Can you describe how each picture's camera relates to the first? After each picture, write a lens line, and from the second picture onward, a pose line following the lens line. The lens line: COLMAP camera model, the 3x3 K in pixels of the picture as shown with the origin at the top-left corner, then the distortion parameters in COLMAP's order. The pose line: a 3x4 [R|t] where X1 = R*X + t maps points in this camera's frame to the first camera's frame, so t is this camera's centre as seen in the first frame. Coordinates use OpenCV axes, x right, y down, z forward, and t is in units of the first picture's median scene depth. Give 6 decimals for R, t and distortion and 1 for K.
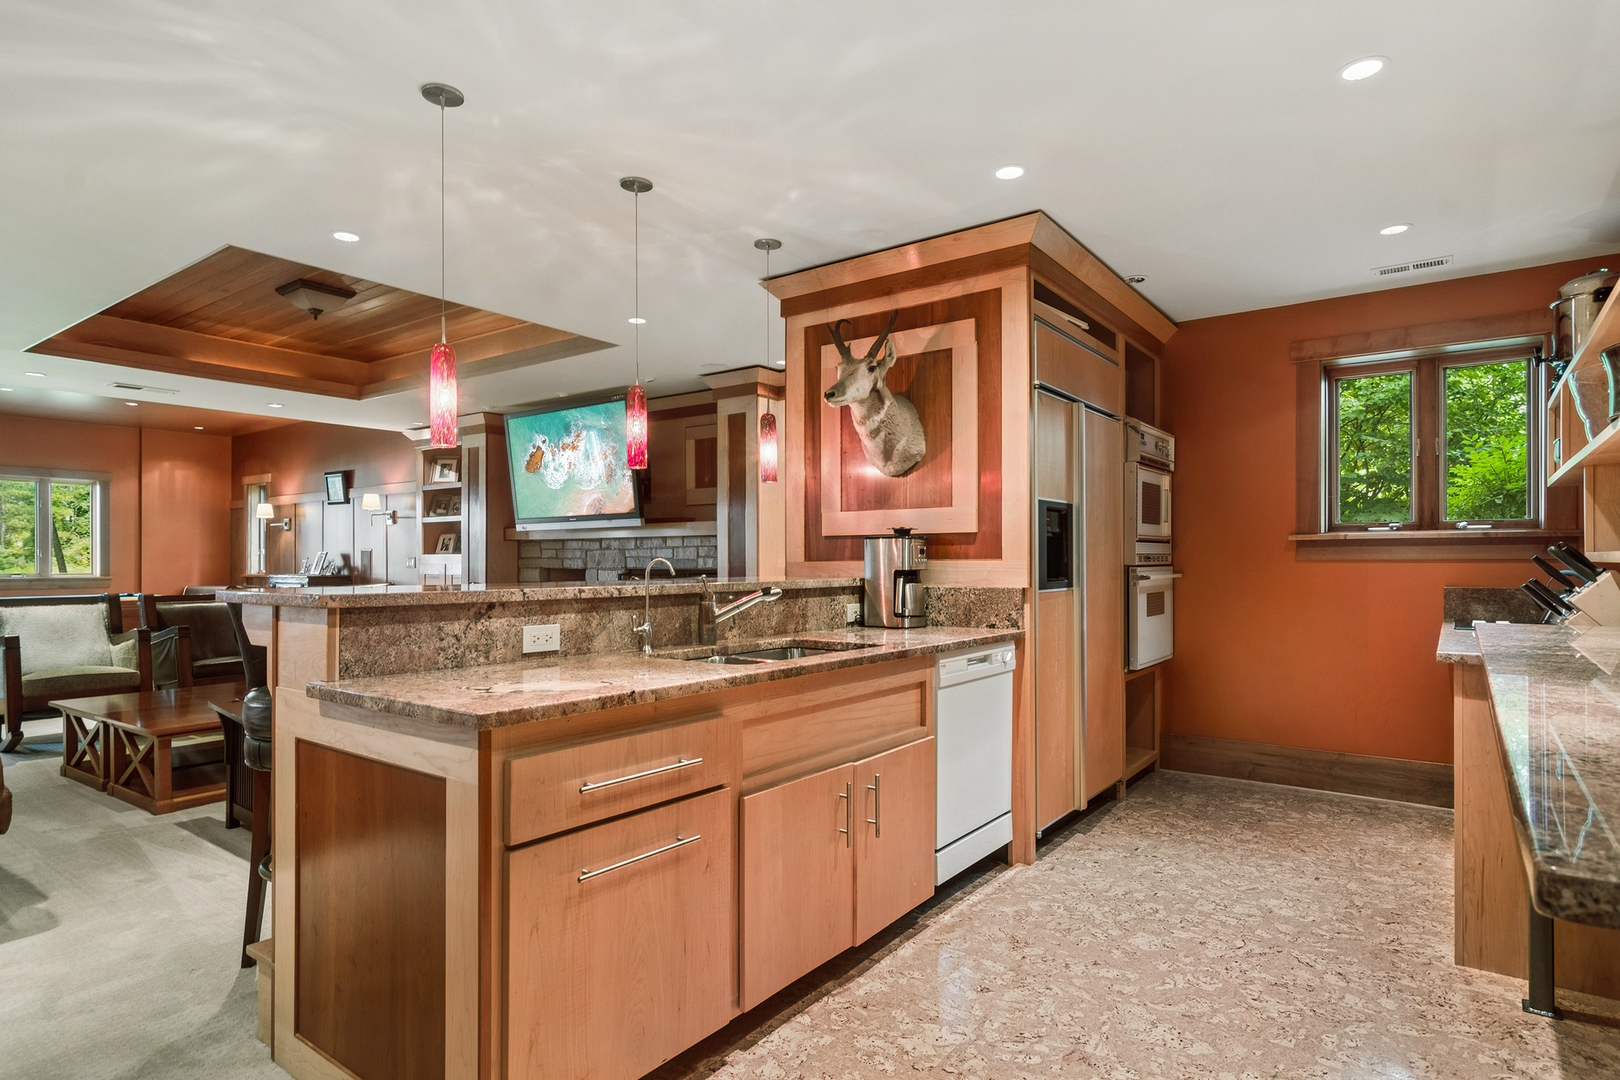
lens RADIAL K [[867.1, 0, 805.1], [0, 867.1, 560.5], [0, 0, 1]] dist [-0.004307, -0.001024]
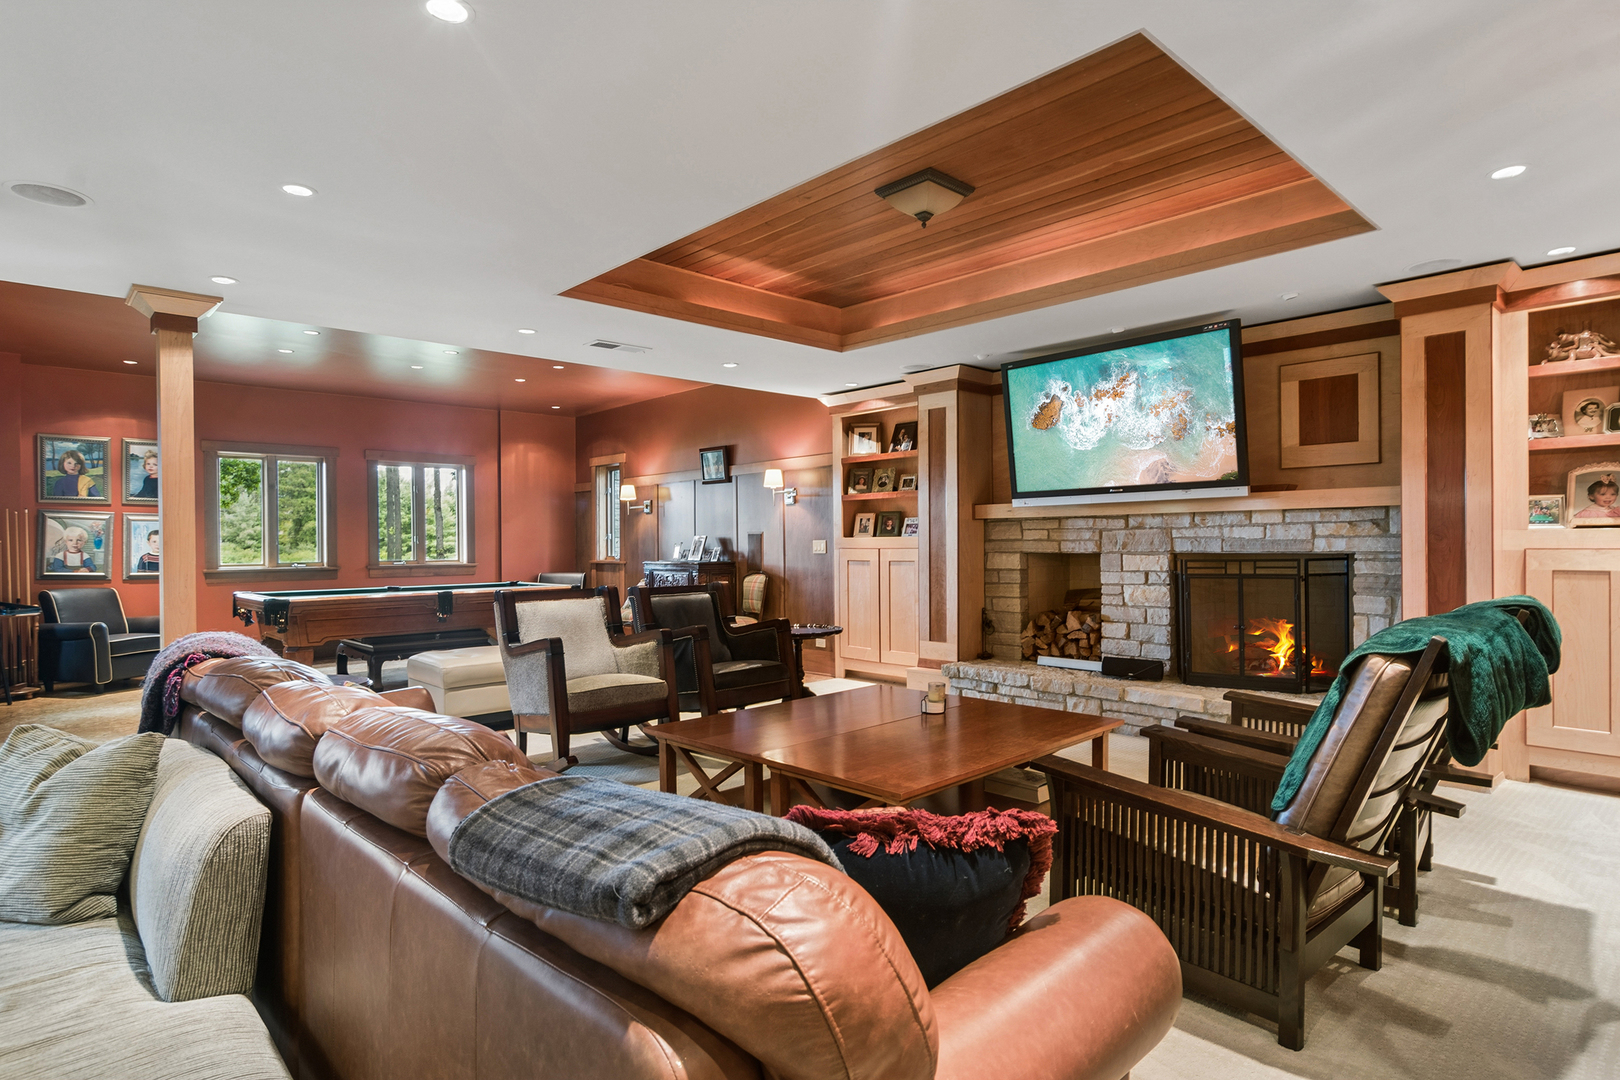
lens RADIAL K [[881.5, 0, 810.9], [0, 881.5, 555.5], [0, 0, 1]] dist [-0.000820, 0.001509]
pose [[0.980881, -0.004955, -0.194545, -0.330780], [0.007762, 0.999876, 0.013669, -0.001344], [0.194454, -0.014918, 0.980798, 0.140057]]
